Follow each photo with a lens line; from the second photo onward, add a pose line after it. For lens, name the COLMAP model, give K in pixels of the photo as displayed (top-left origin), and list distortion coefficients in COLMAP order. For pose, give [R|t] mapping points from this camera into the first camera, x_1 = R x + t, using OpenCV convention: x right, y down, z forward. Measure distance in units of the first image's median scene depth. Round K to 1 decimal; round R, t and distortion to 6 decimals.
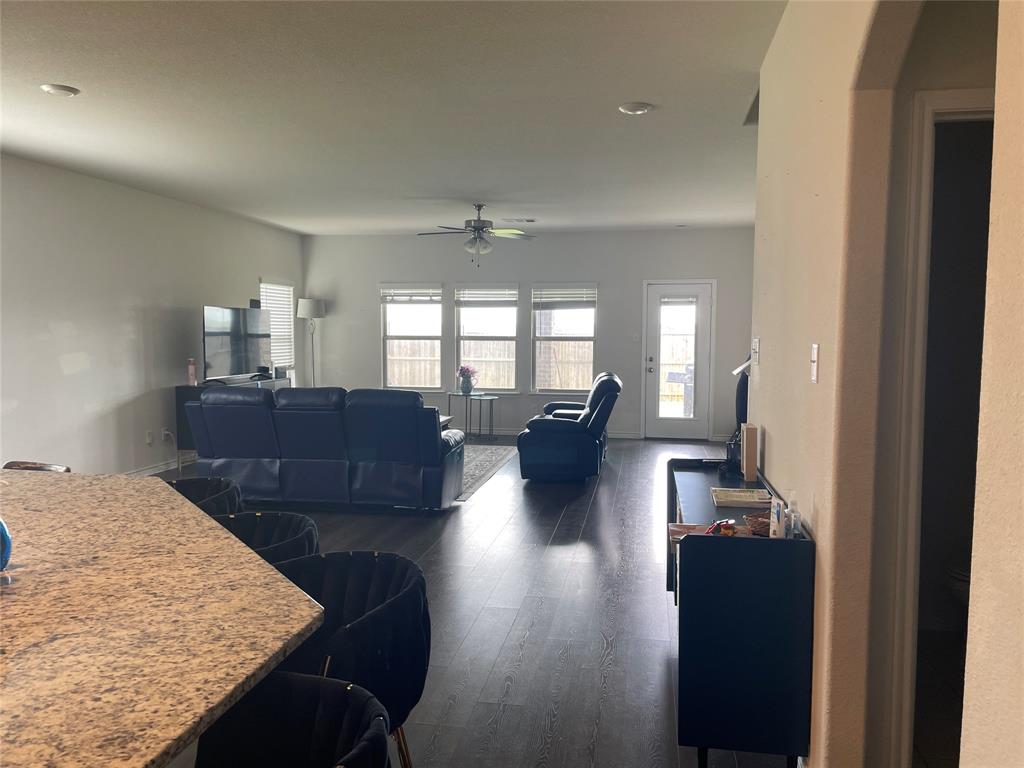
lens RADIAL K [[765.5, 0, 519.4], [0, 765.5, 388.8], [0, 0, 1]] dist [0.094770, -0.132318]
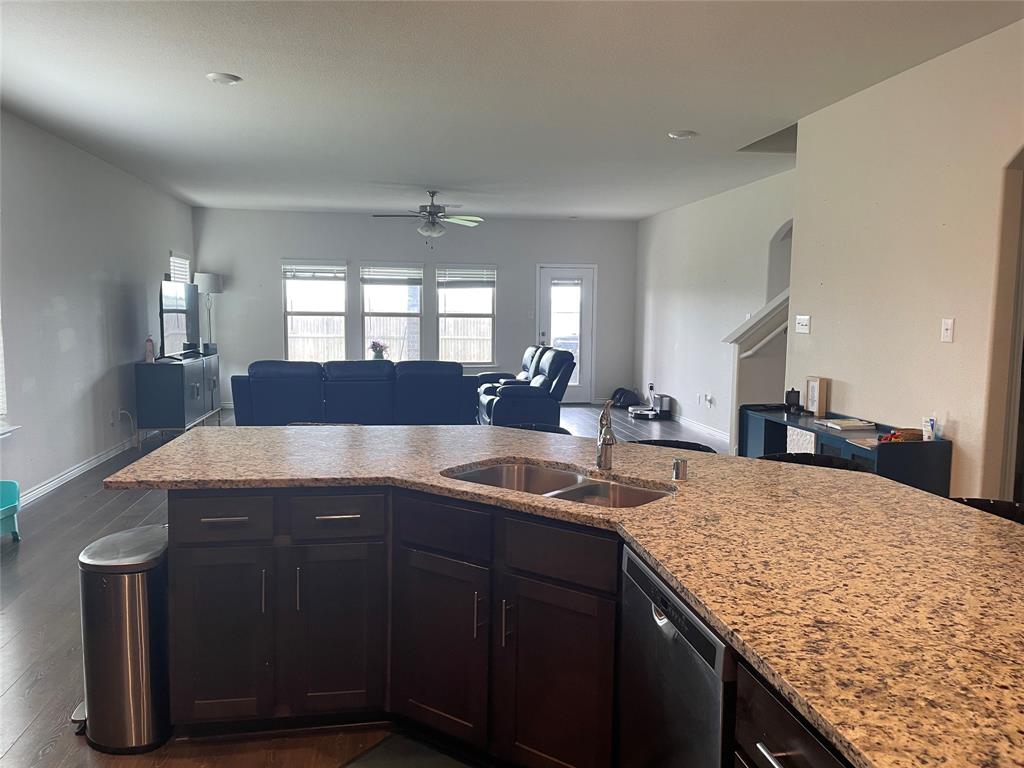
lens RADIAL K [[765.5, 0, 519.4], [0, 765.5, 388.8], [0, 0, 1]] dist [0.094770, -0.132318]
pose [[0.944772, -0.029101, 0.326434, -0.233155], [0.018927, 0.999232, 0.034302, 0.002992], [-0.327181, -0.026229, 0.944597, -0.057595]]
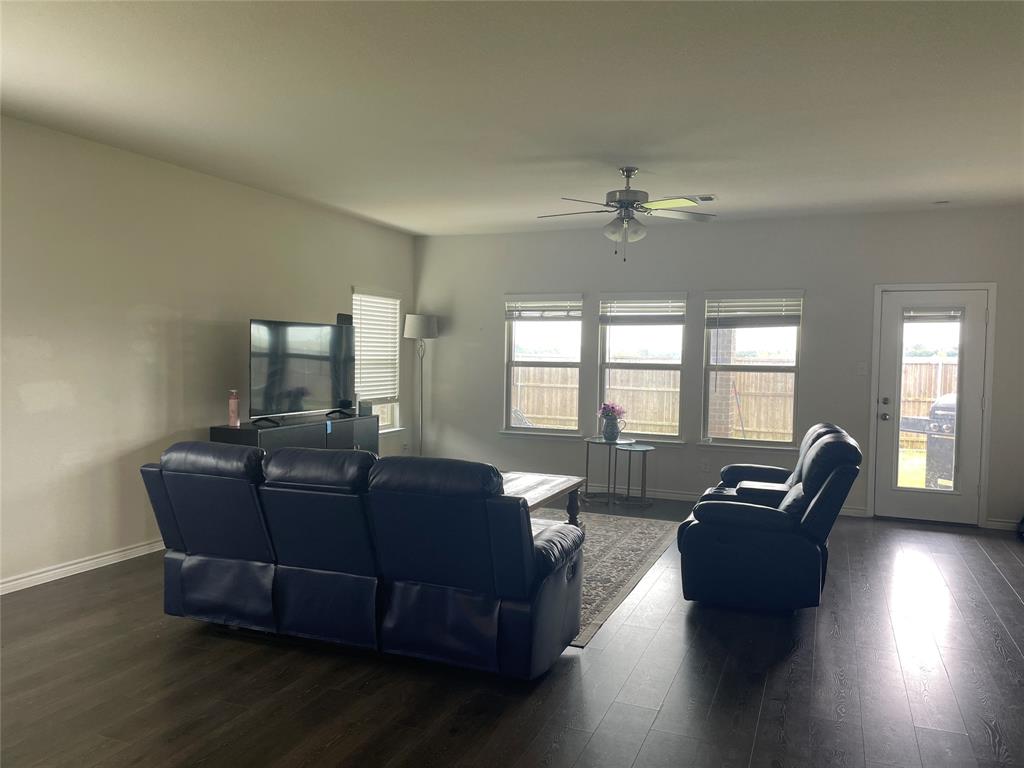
lens RADIAL K [[765.2, 0, 515.8], [0, 765.2, 388.9], [0, 0, 1]] dist [0.095738, -0.130630]
pose [[0.975618, 0.021261, -0.218443, 0.001993], [-0.028209, 0.999189, -0.028737, -0.020114], [0.217655, 0.034199, 0.975426, 0.258281]]
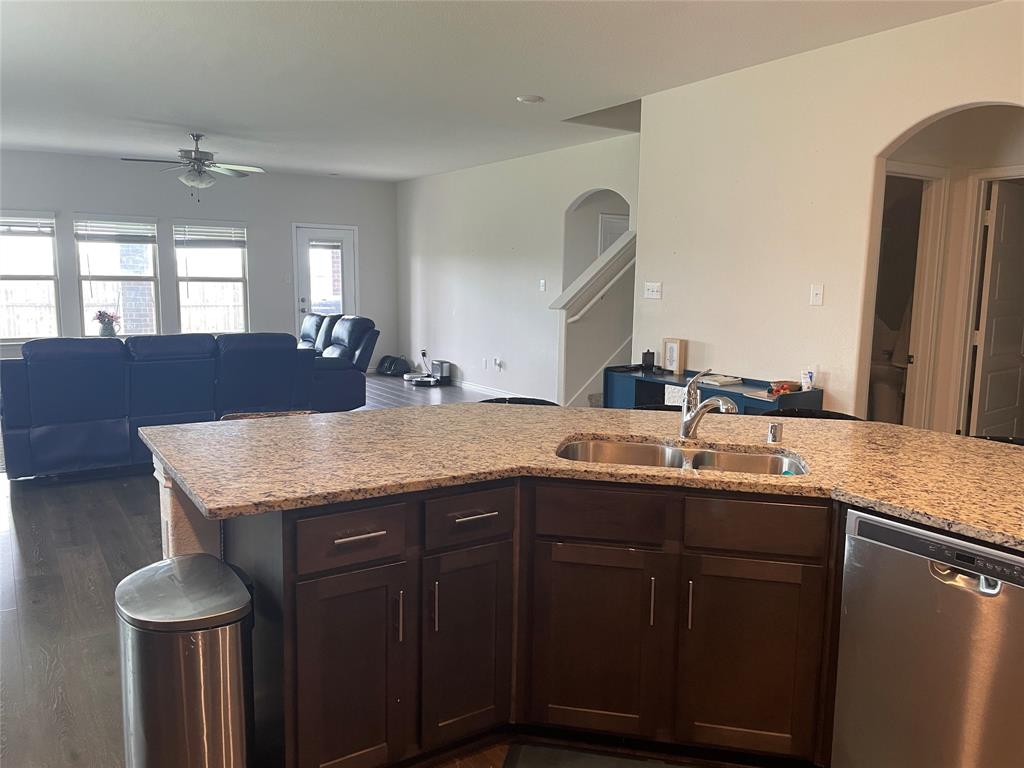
lens RADIAL K [[765.5, 0, 519.4], [0, 765.5, 388.8], [0, 0, 1]] dist [0.094770, -0.132318]
pose [[0.728158, -0.093803, 0.678960, -0.338985], [0.041616, 0.994814, 0.092809, -0.003567], [-0.684145, -0.039324, 0.728285, 0.028275]]
